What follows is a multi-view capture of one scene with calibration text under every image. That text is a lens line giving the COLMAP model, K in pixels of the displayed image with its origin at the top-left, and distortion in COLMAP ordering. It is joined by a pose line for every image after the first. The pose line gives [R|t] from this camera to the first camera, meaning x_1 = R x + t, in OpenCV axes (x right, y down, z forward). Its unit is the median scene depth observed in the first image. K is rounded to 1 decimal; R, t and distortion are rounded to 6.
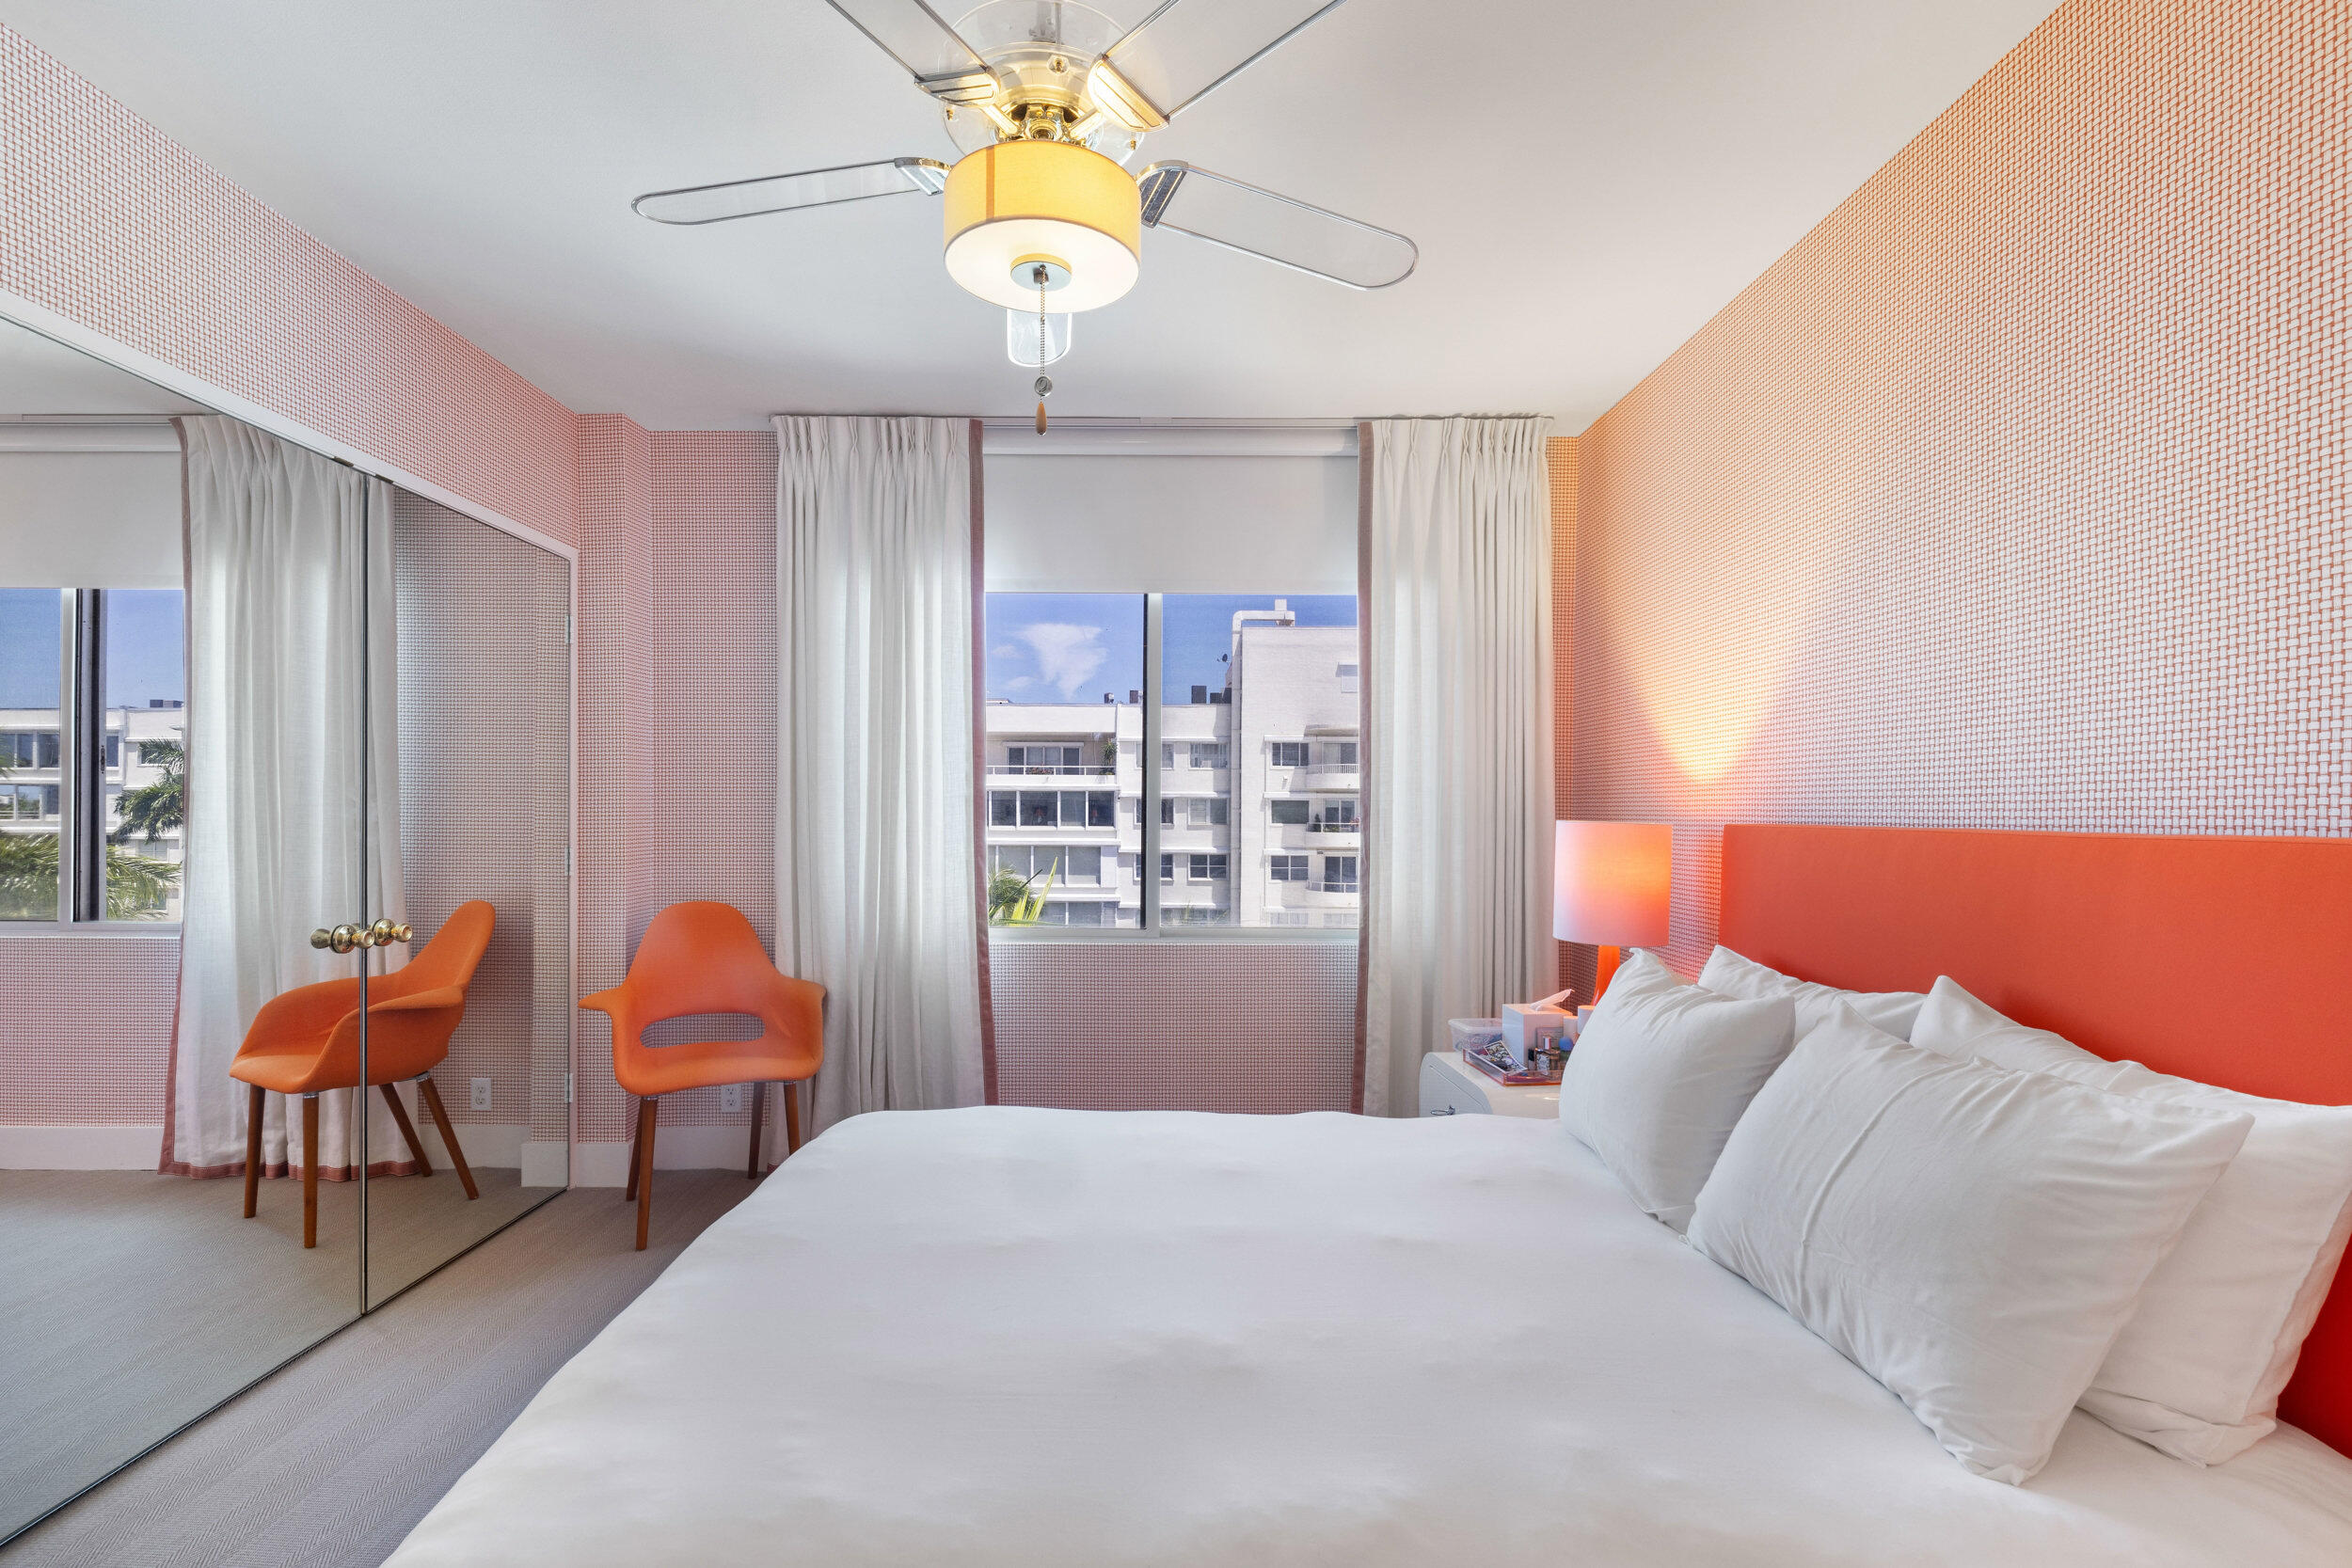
lens RADIAL K [[1048.2, 0, 1174.5], [0, 1048.2, 831.0], [0, 0, 1]] dist [-0.004150, -0.000797]
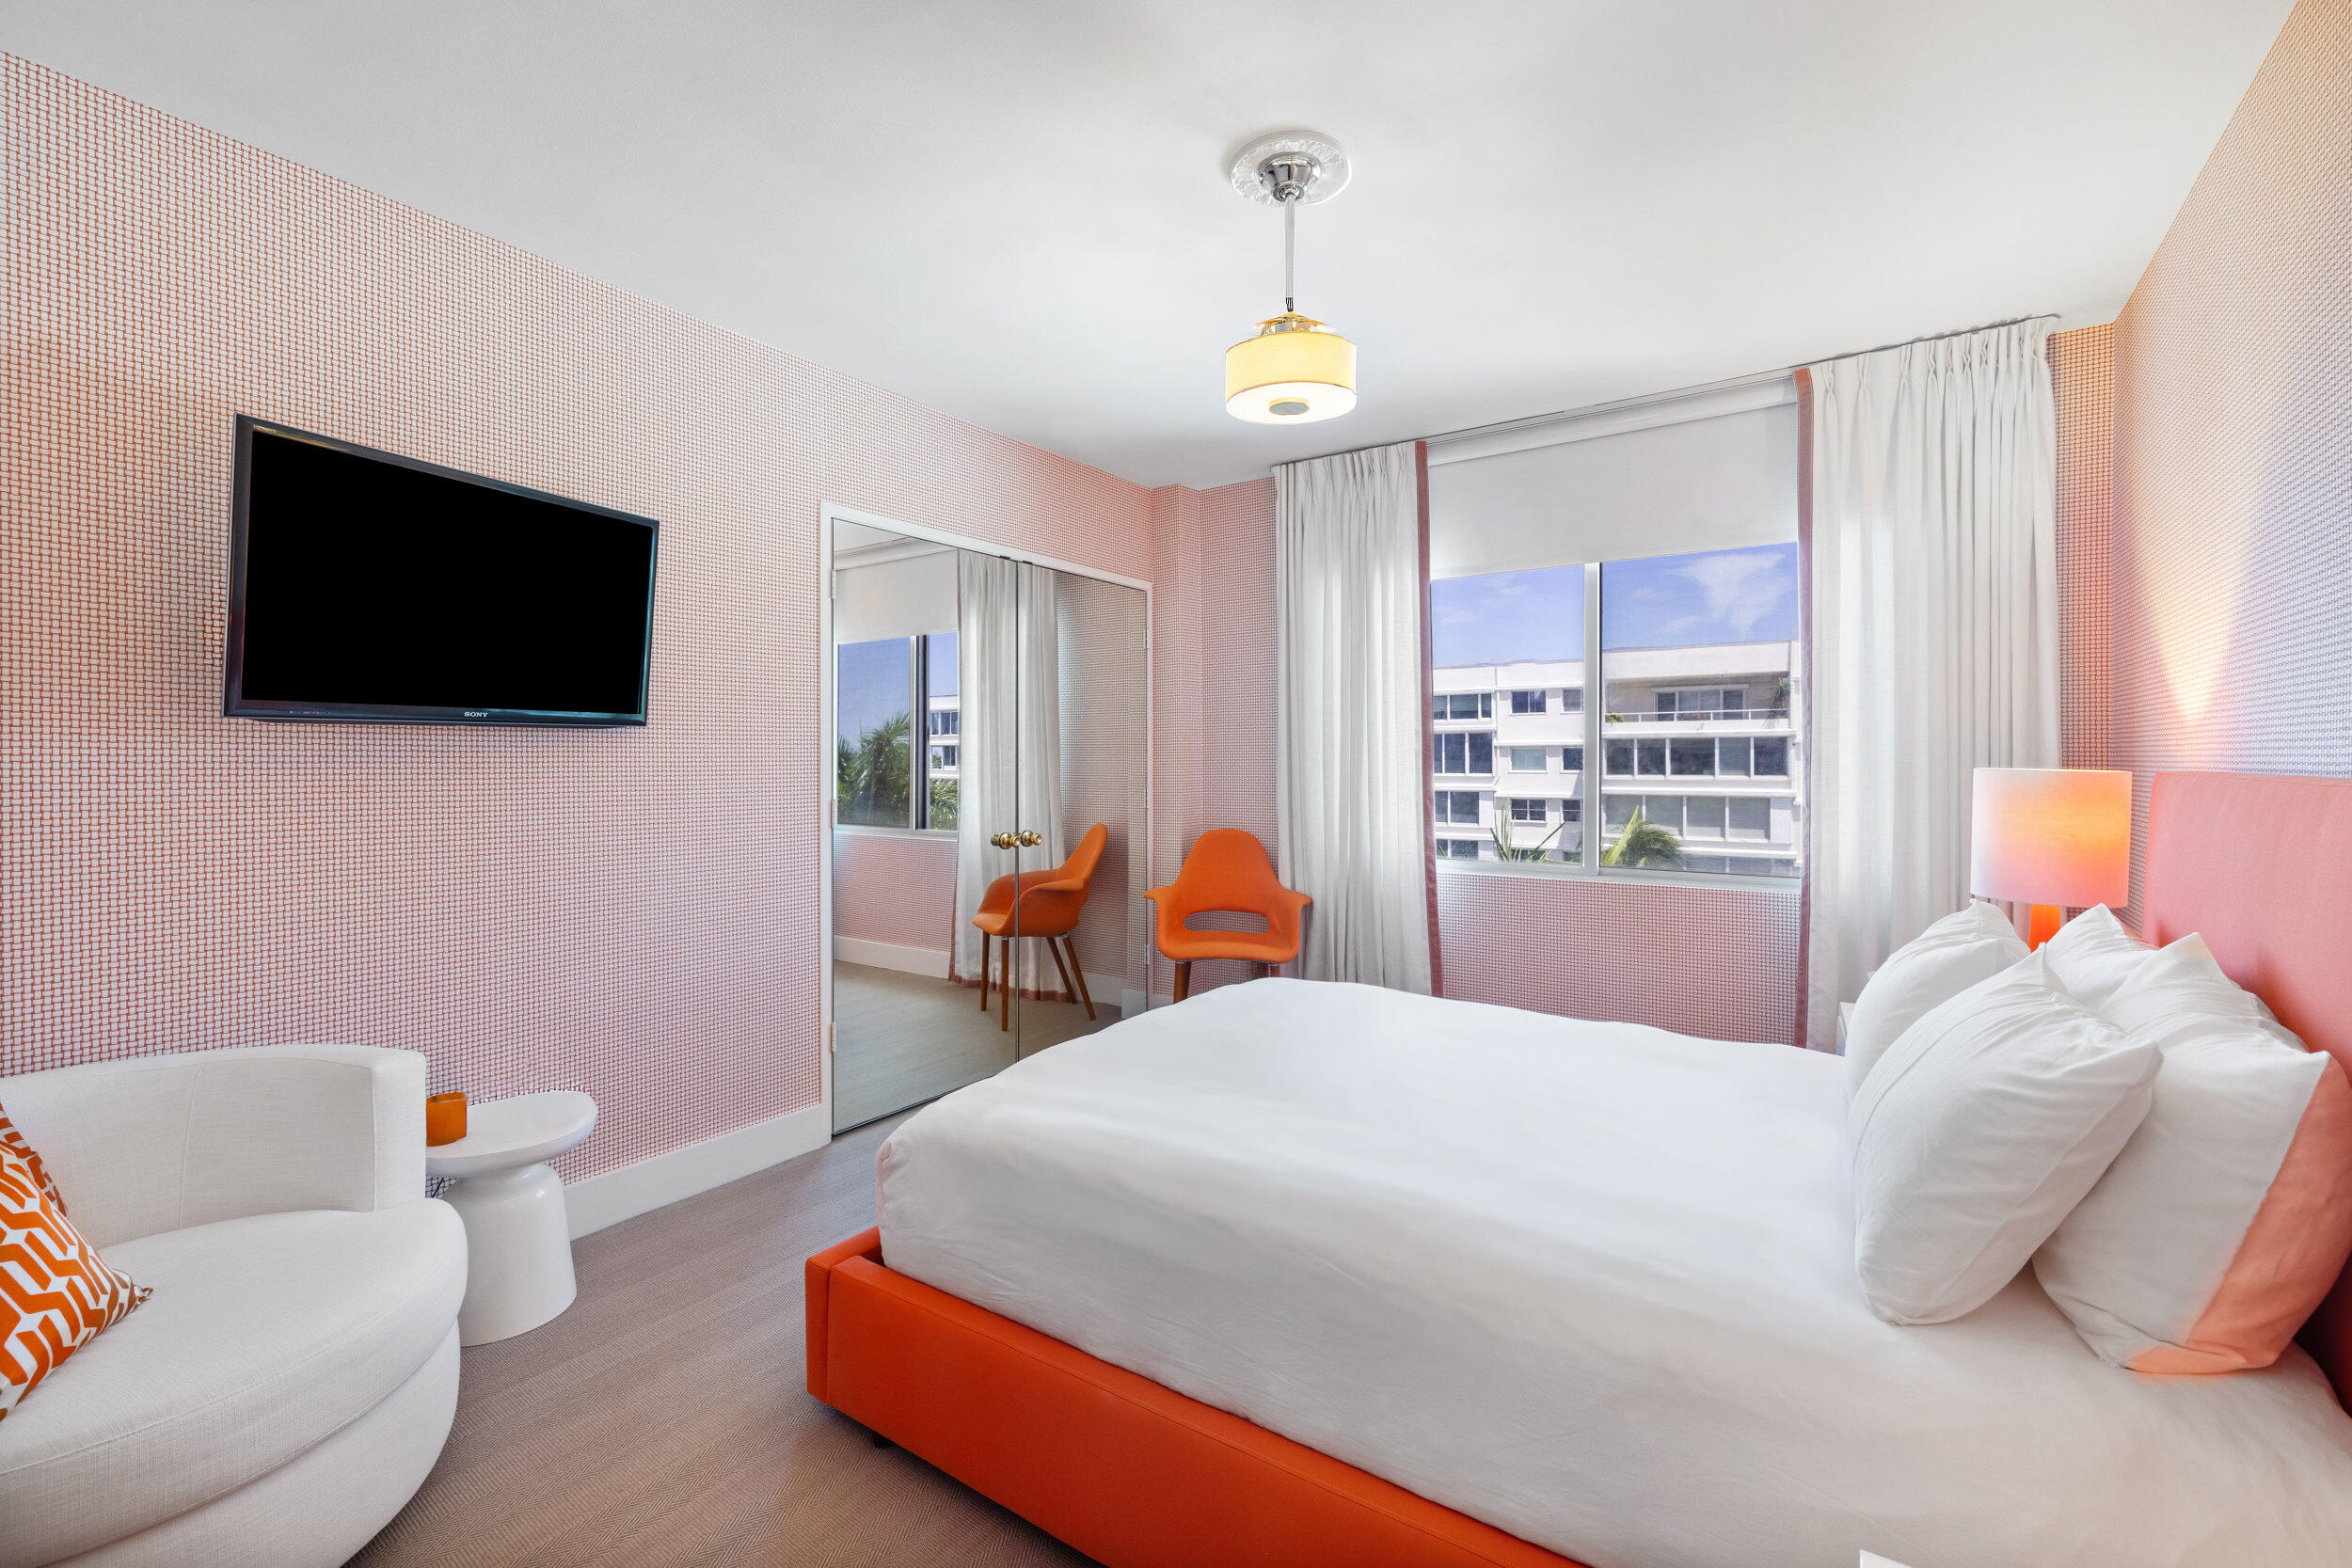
lens RADIAL K [[994.2, 0, 1176.0], [0, 994.2, 784.0], [0, 0, 1]] dist [-0.001459, -0.007894]
pose [[0.827304, 0.006345, -0.561718, 0.224389], [-0.003963, 0.999977, 0.005459, 0.001625], [0.561740, -0.002290, 0.827310, -0.116122]]
